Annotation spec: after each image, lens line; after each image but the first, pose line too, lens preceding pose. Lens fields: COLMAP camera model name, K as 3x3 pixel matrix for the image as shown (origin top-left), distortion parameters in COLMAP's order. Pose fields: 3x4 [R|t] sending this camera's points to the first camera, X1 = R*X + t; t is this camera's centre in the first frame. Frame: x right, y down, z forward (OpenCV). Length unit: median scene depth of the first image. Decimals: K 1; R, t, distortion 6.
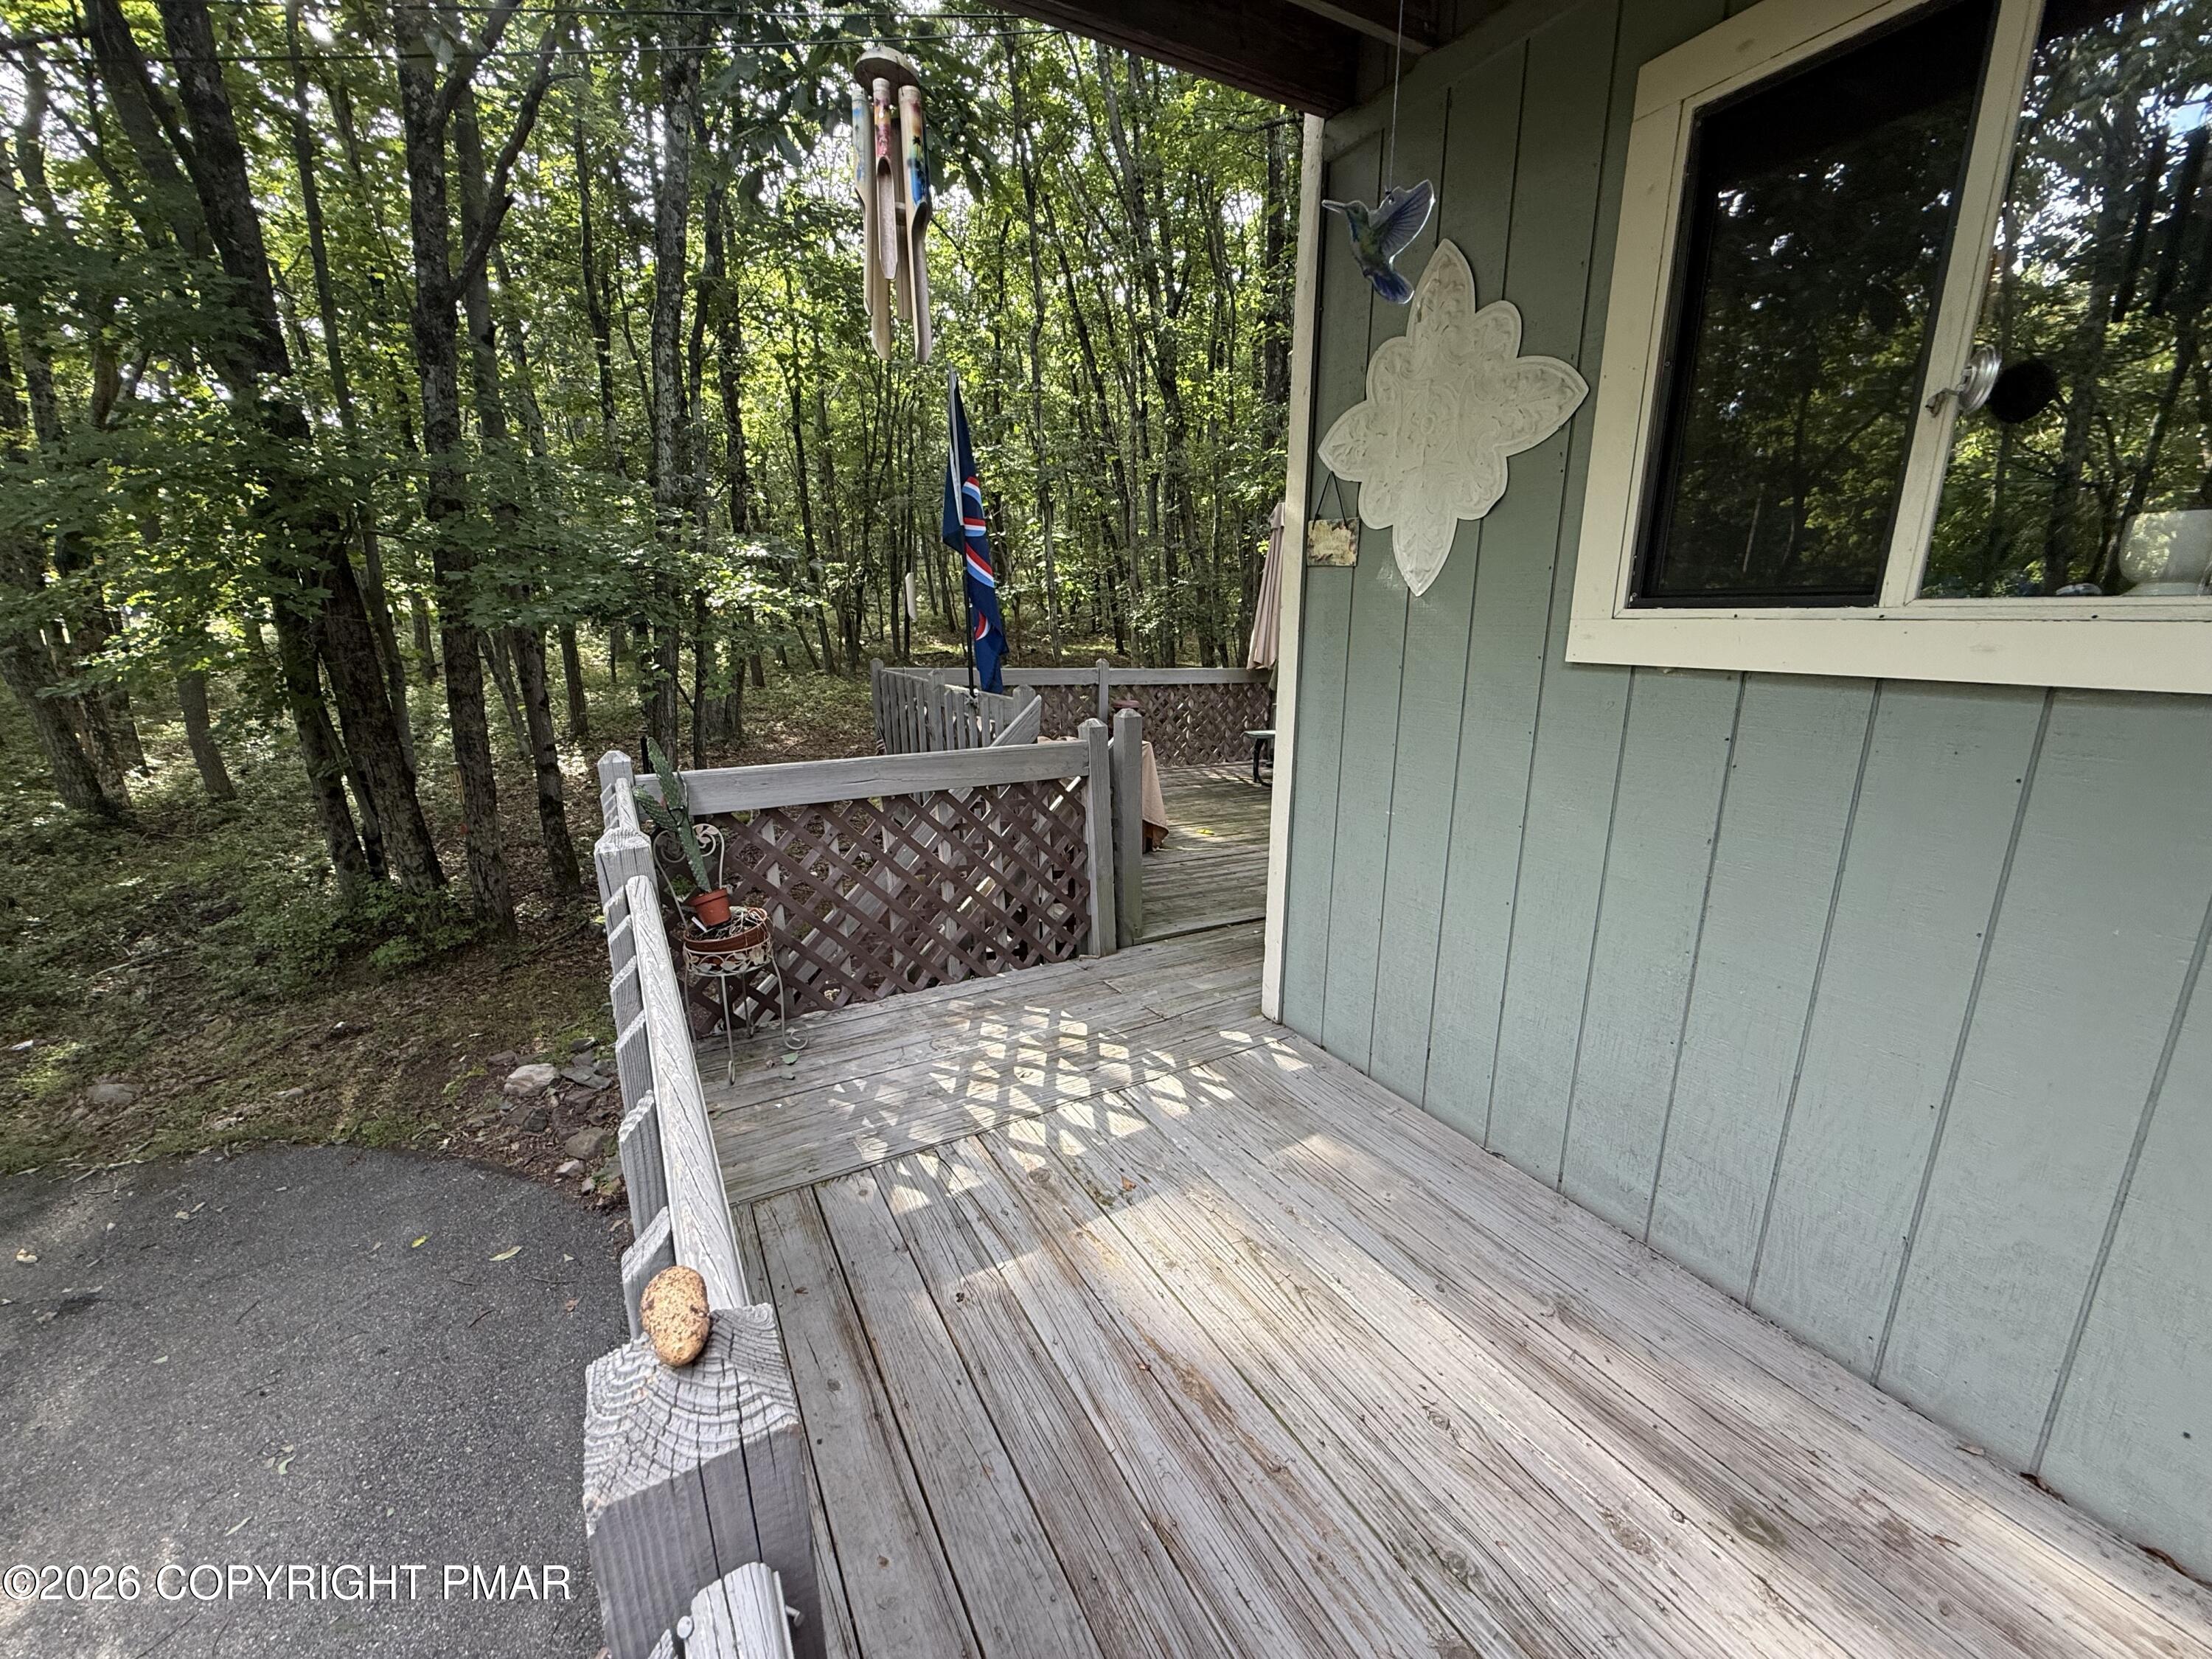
lens RADIAL K [[887.4, 0, 1106.0], [0, 887.4, 829.5], [0, 0, 1]] dist [-0.000186, 0.000017]
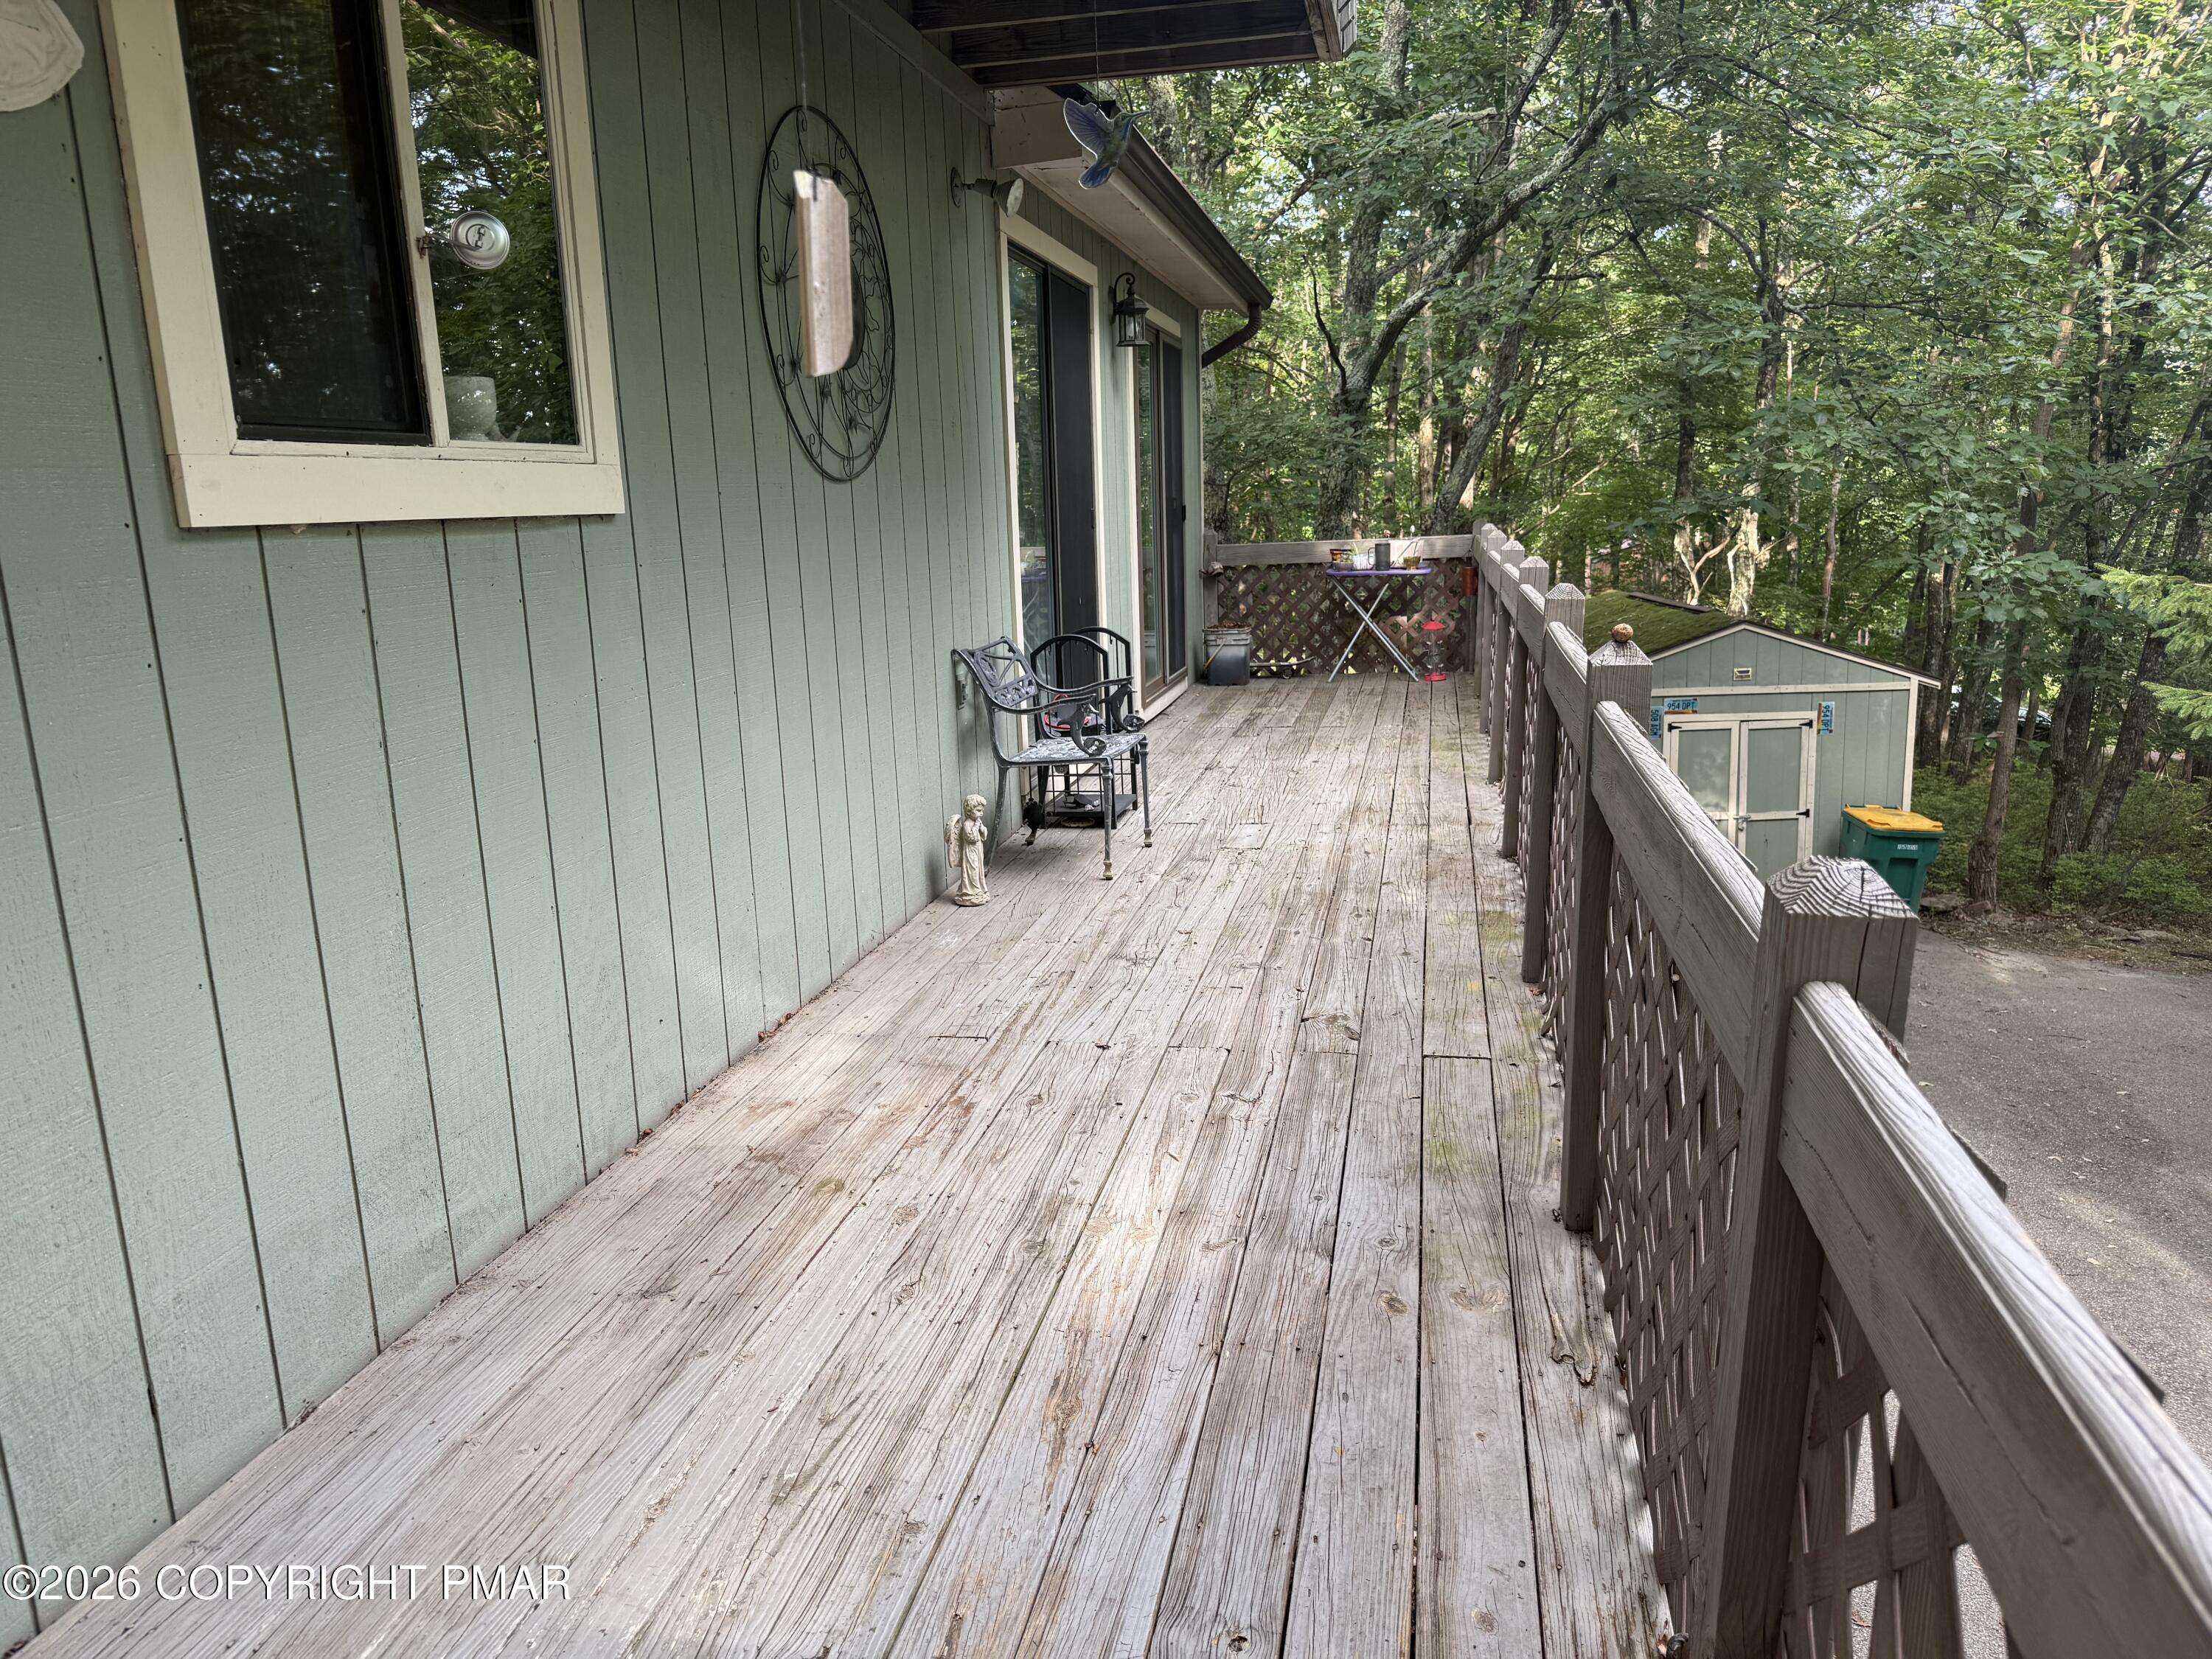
lens RADIAL K [[1551.3, 0, 1106.0], [0, 1551.3, 829.5], [0, 0, 1]] dist [0.002437, -0.000587]
pose [[-0.759981, -0.116209, 0.639472, -0.717781], [0.182745, 0.905988, 0.381825, -0.338704], [-0.623725, 0.407040, -0.667297, 1.623476]]
